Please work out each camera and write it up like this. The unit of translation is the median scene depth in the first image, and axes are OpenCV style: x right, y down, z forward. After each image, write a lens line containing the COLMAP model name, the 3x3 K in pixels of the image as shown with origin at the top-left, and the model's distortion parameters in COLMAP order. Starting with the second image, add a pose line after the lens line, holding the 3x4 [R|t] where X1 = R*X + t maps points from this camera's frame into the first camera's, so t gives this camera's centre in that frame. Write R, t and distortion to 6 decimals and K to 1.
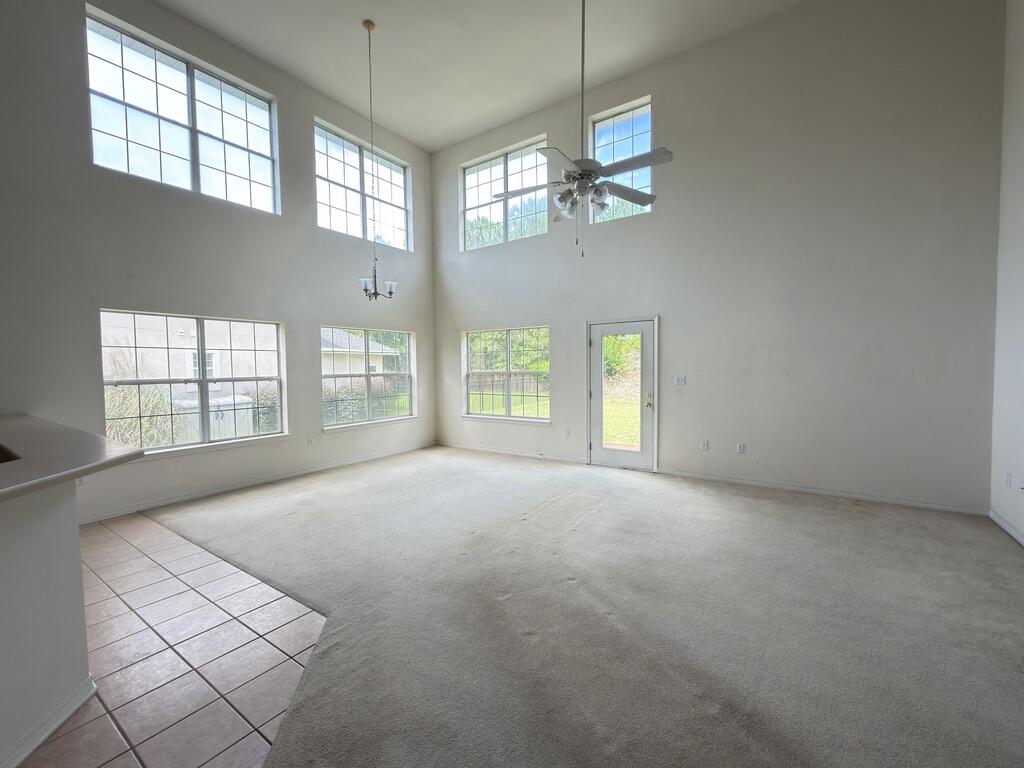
lens RADIAL K [[428.0, 0, 512.0], [0, 428.0, 384.0], [0, 0, 1]] dist [0.000070, 0.000122]
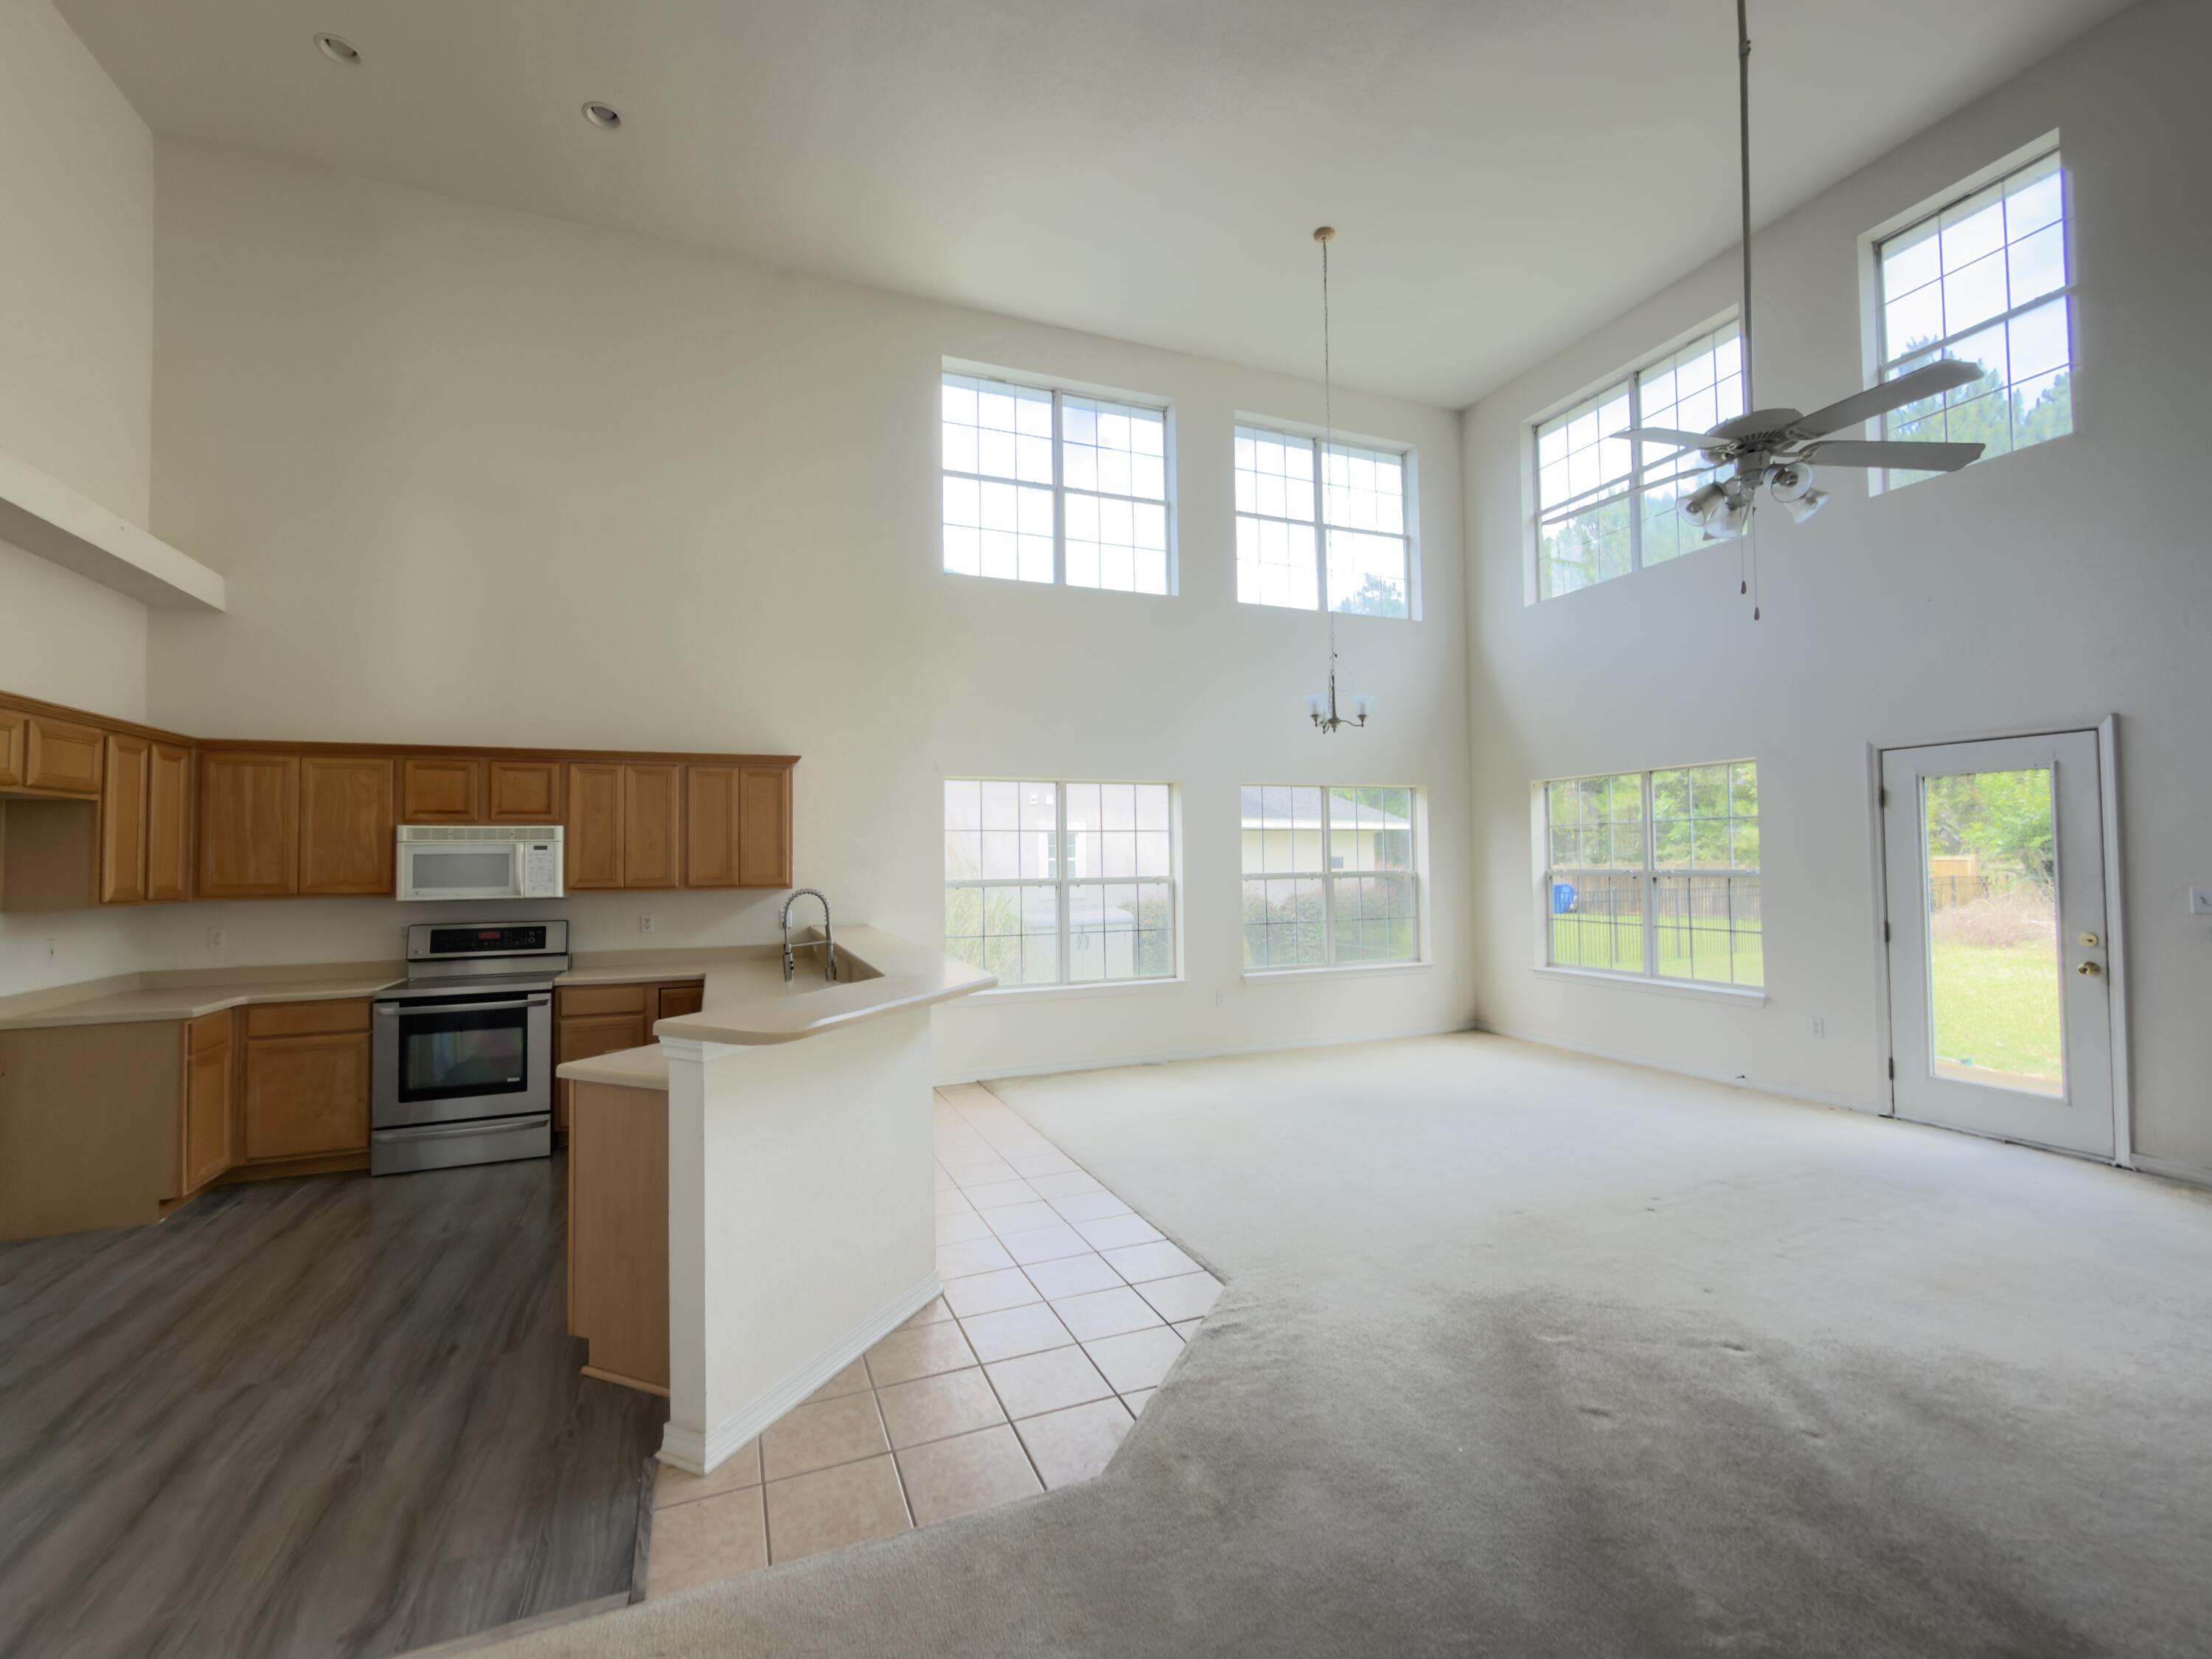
lens RADIAL K [[958.6, 0, 1106.0], [0, 958.6, 829.5], [0, 0, 1]] dist [0.000715, 0.000084]
pose [[0.837931, -0.016358, -0.545531, 0.074977], [-0.019333, 0.998034, -0.059621, -0.002211], [0.545434, 0.060505, 0.835967, -0.109413]]
